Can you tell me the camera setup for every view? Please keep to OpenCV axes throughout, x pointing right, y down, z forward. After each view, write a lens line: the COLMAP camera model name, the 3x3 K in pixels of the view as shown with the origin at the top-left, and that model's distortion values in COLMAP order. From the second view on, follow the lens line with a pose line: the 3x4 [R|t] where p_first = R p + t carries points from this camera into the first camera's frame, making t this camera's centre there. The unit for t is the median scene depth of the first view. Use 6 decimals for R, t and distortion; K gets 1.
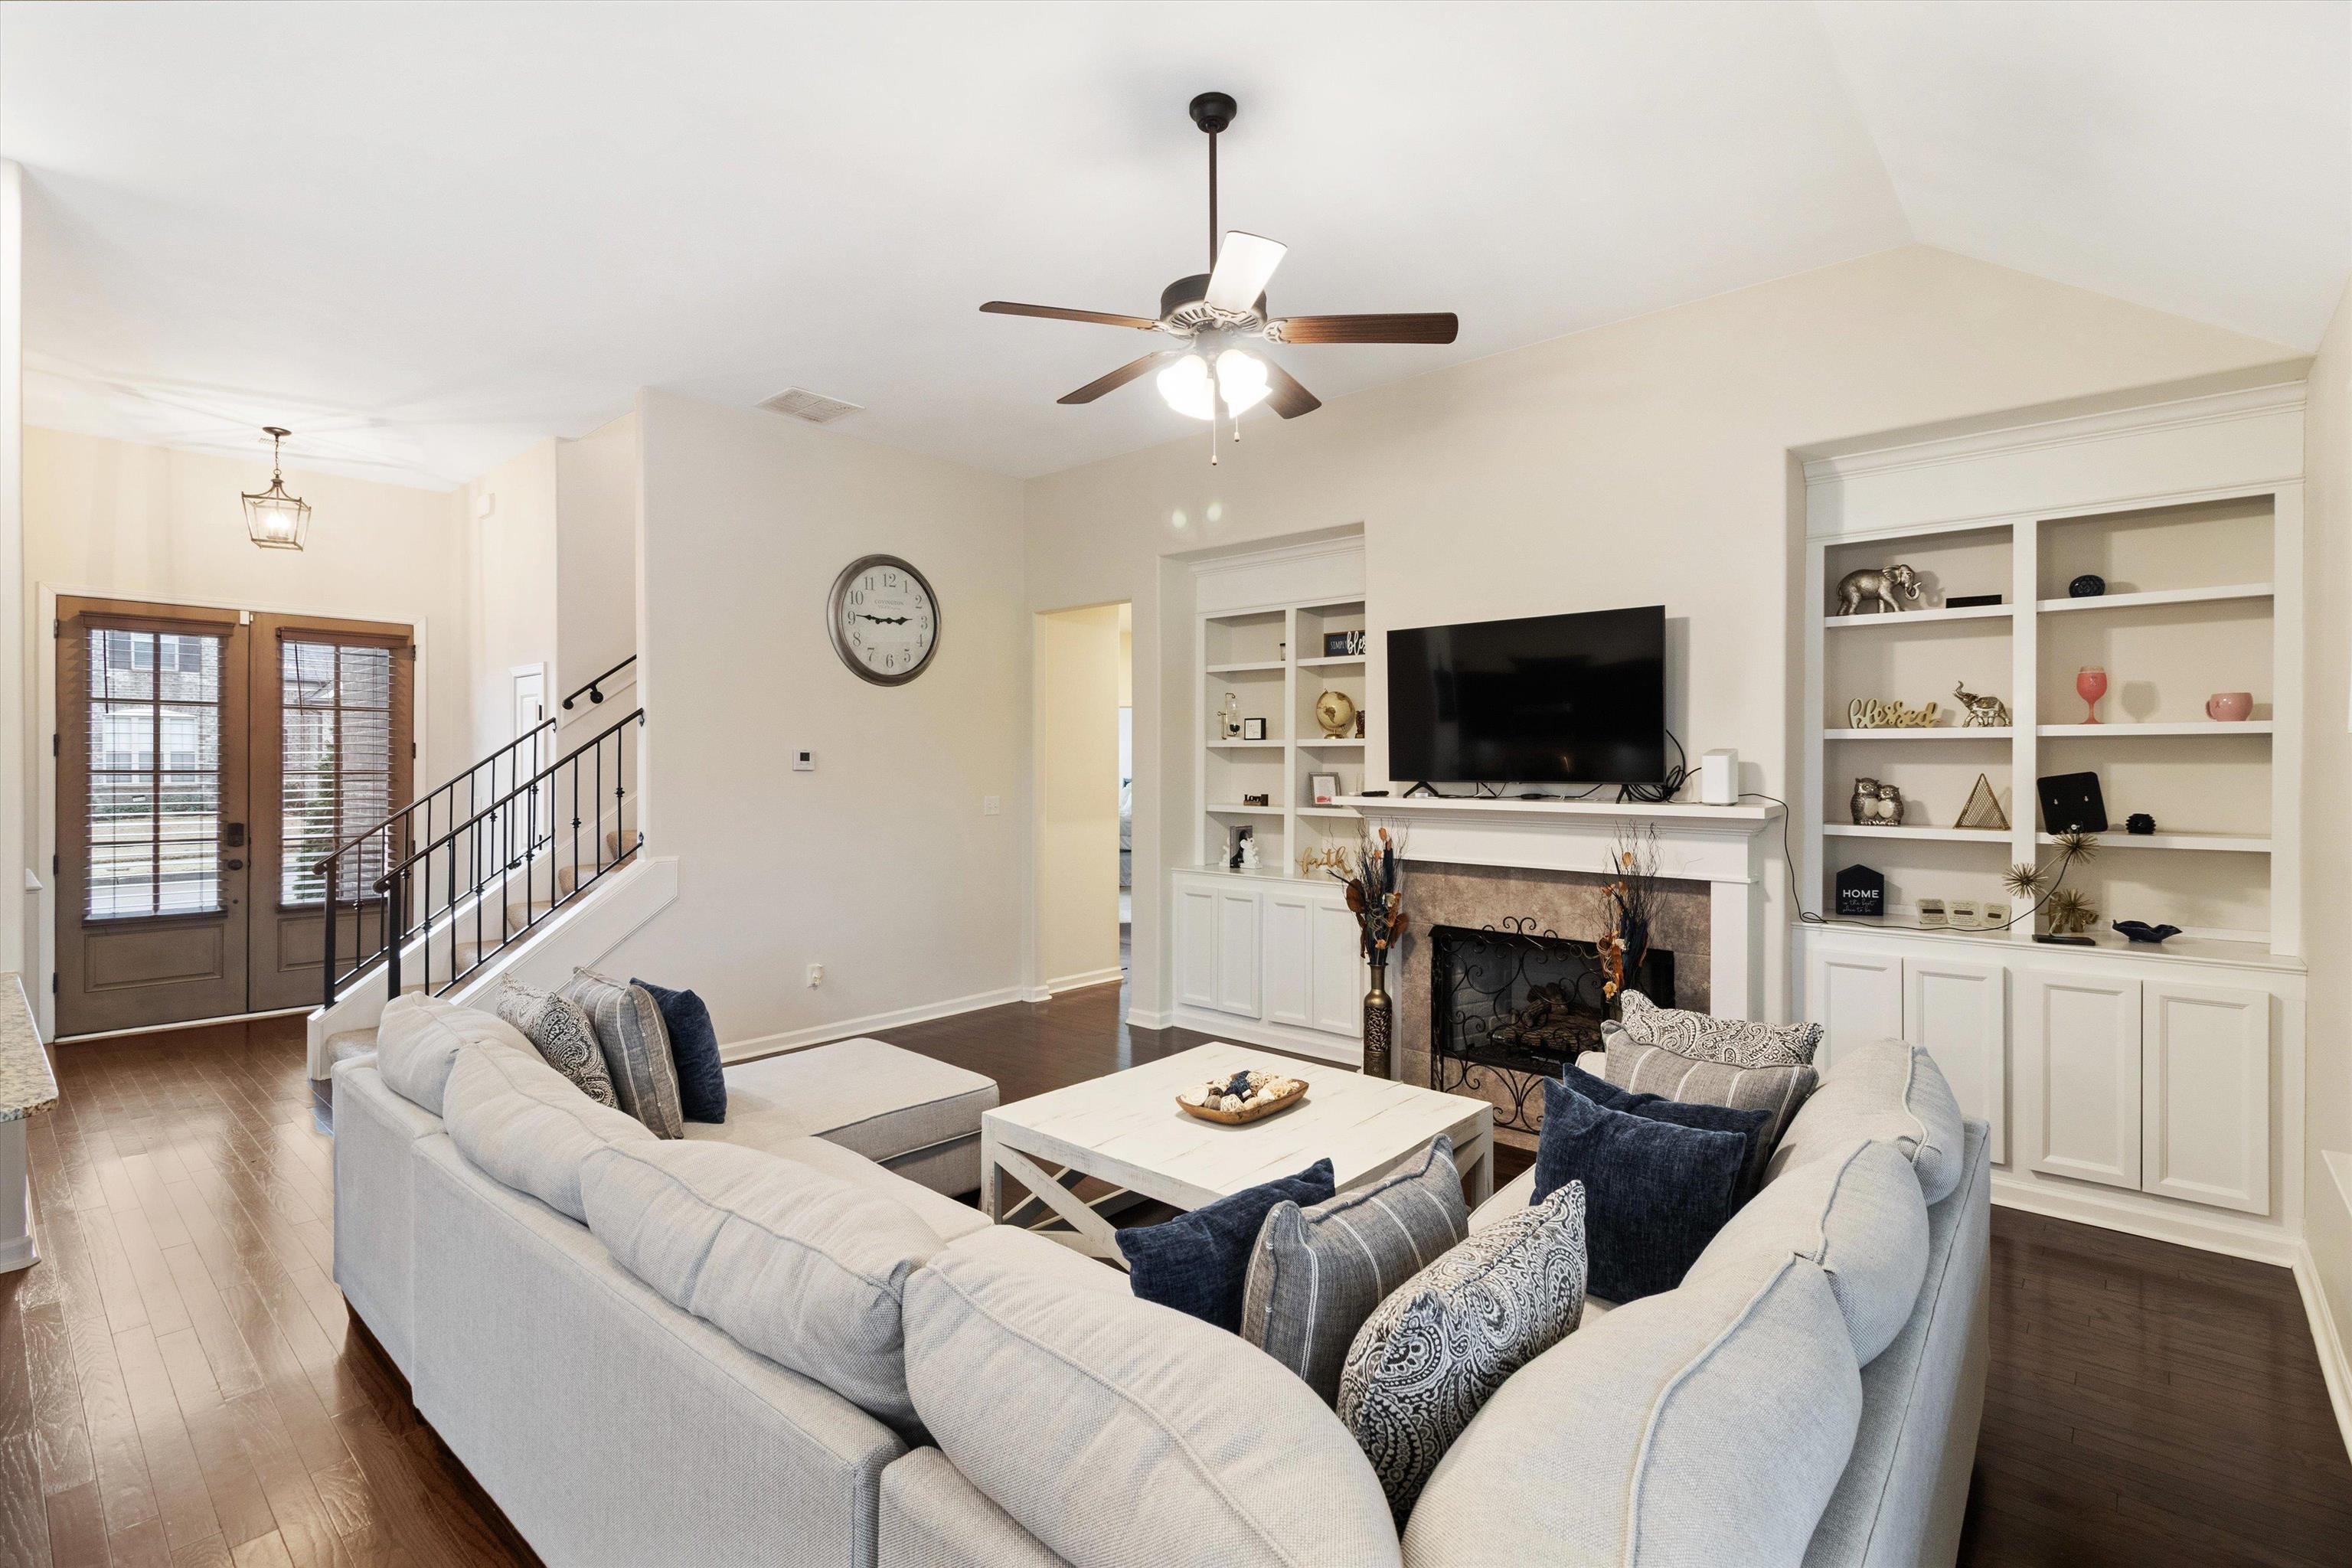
lens RADIAL K [[1103.3, 0, 1167.3], [0, 1103.3, 773.5], [0, 0, 1]] dist [0.004766, 0.000465]
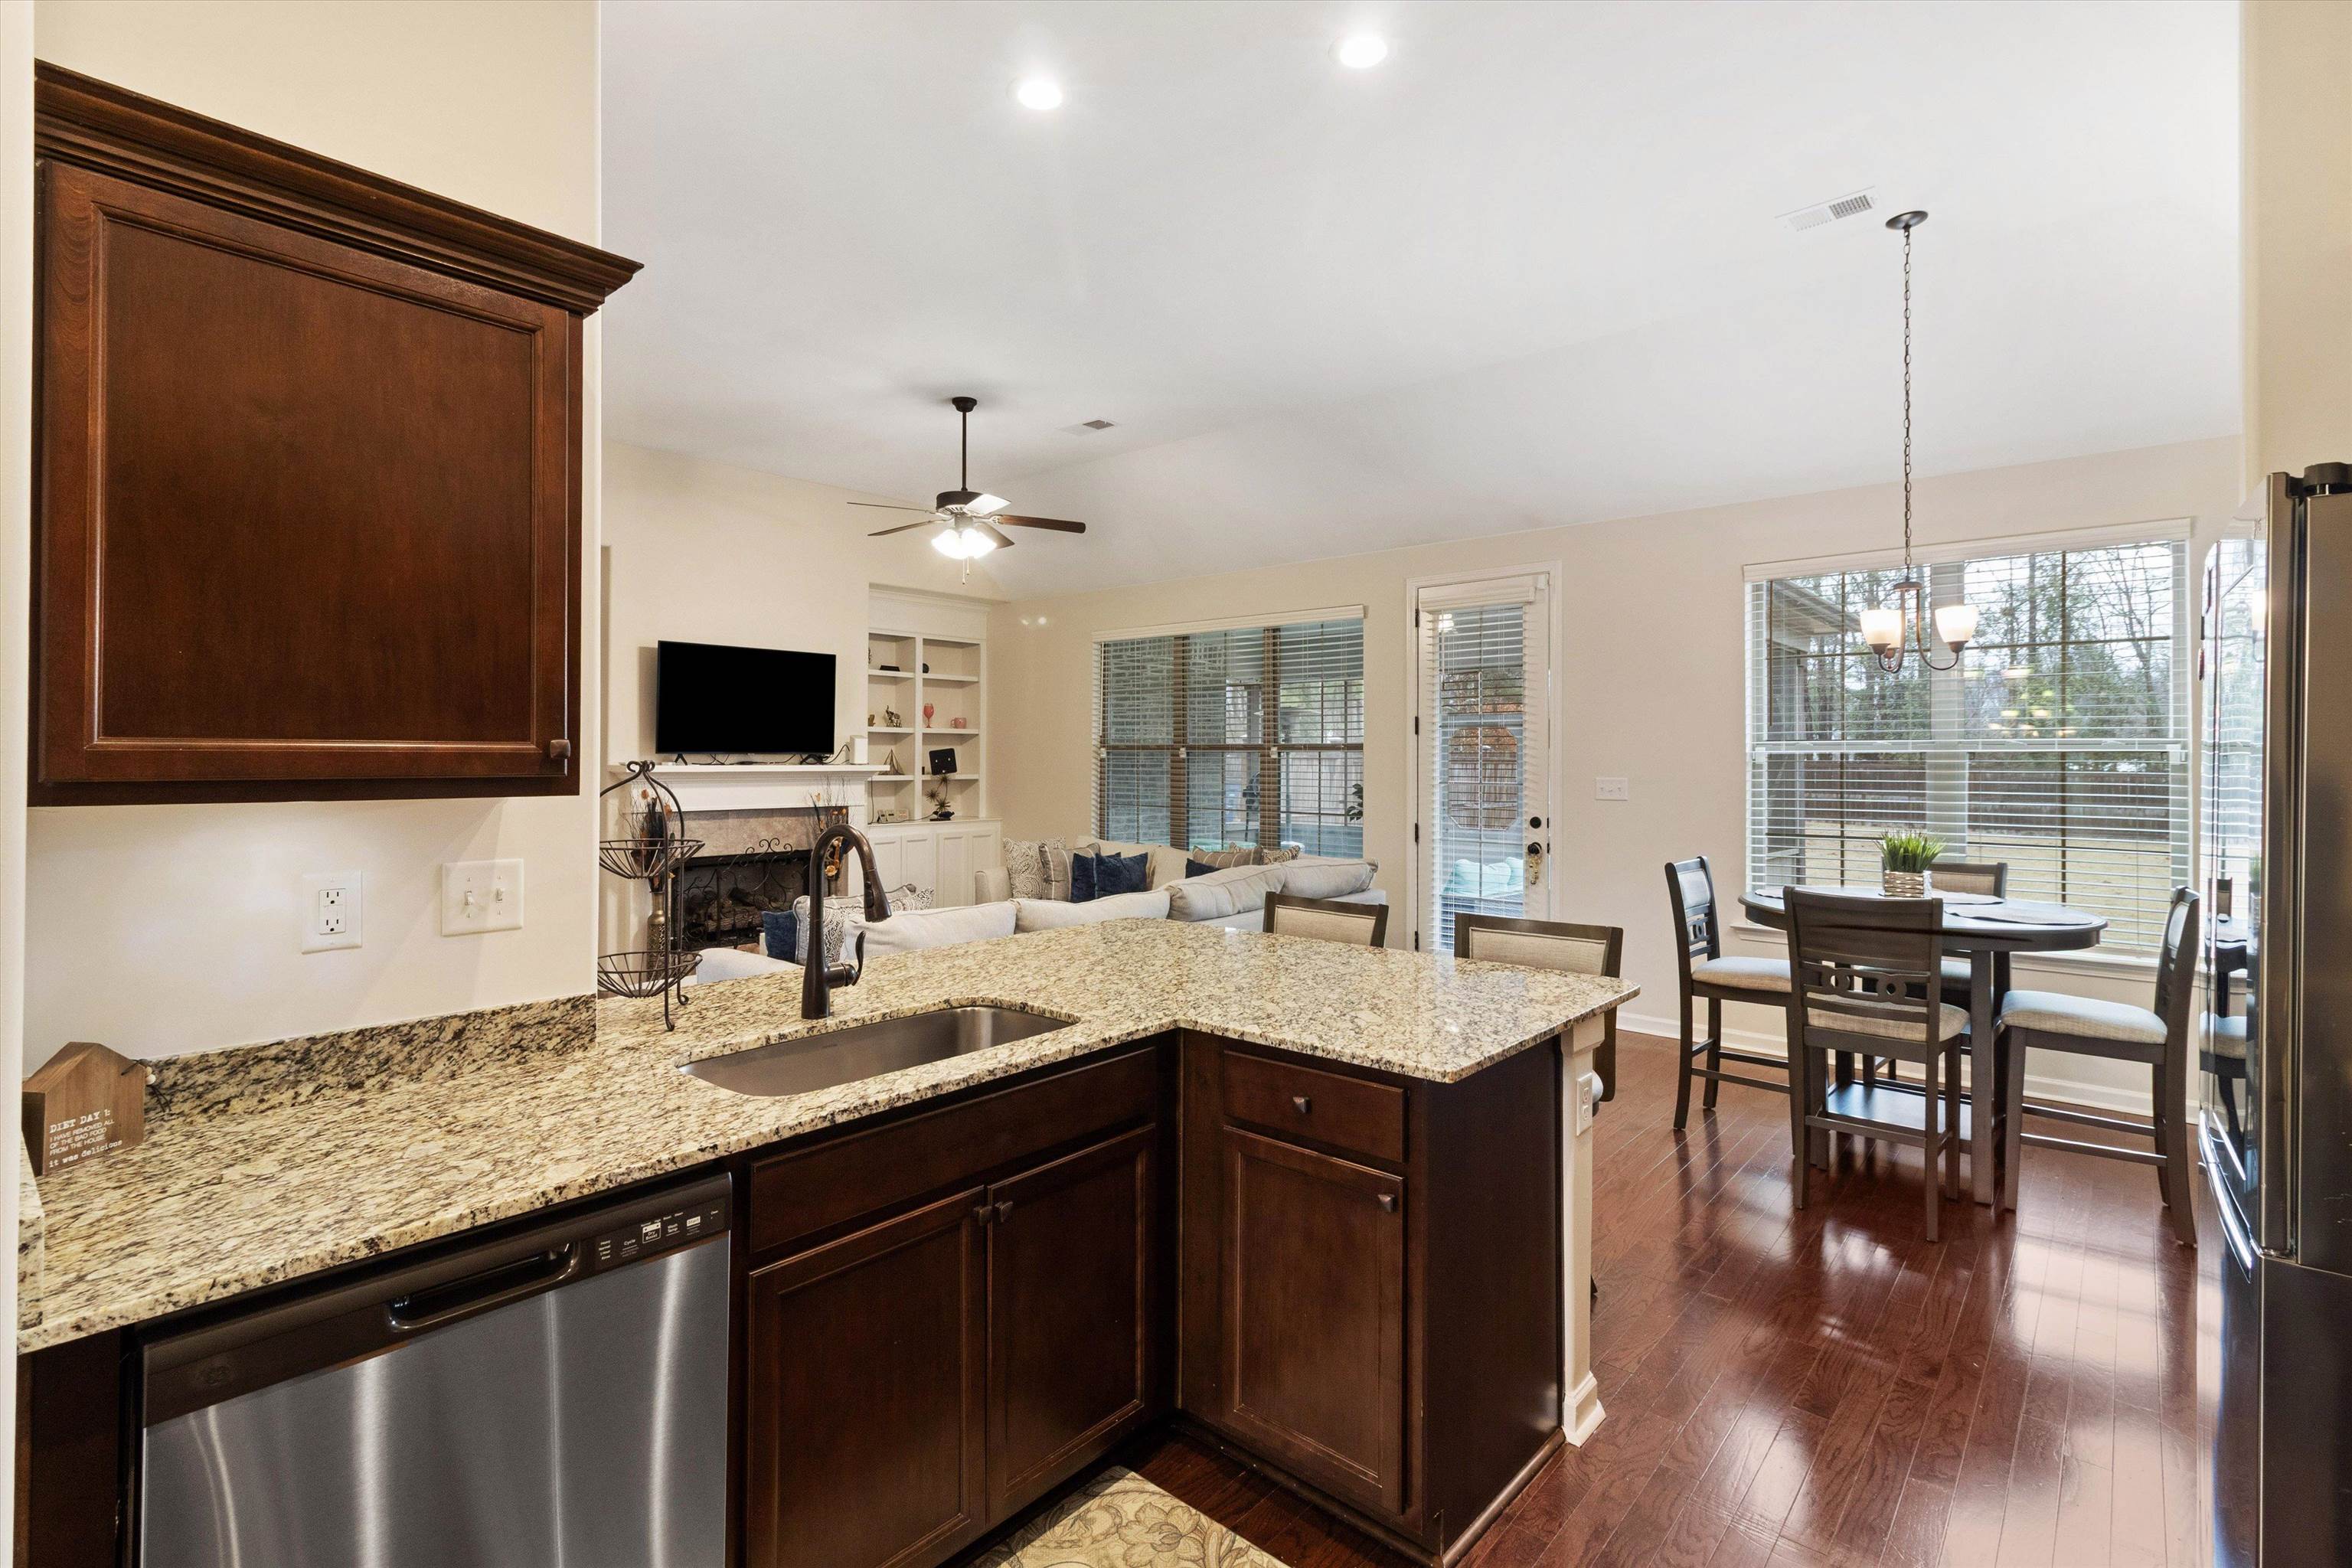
lens RADIAL K [[1117.5, 0, 1177.8], [0, 1117.5, 742.5], [0, 0, 1]] dist [0.002096, 0.000194]
pose [[-0.012017, 0.009449, 0.999883, -1.929883], [-0.001164, 0.999955, -0.009464, 0.009952], [-0.999927, -0.001278, -0.012005, 0.646425]]
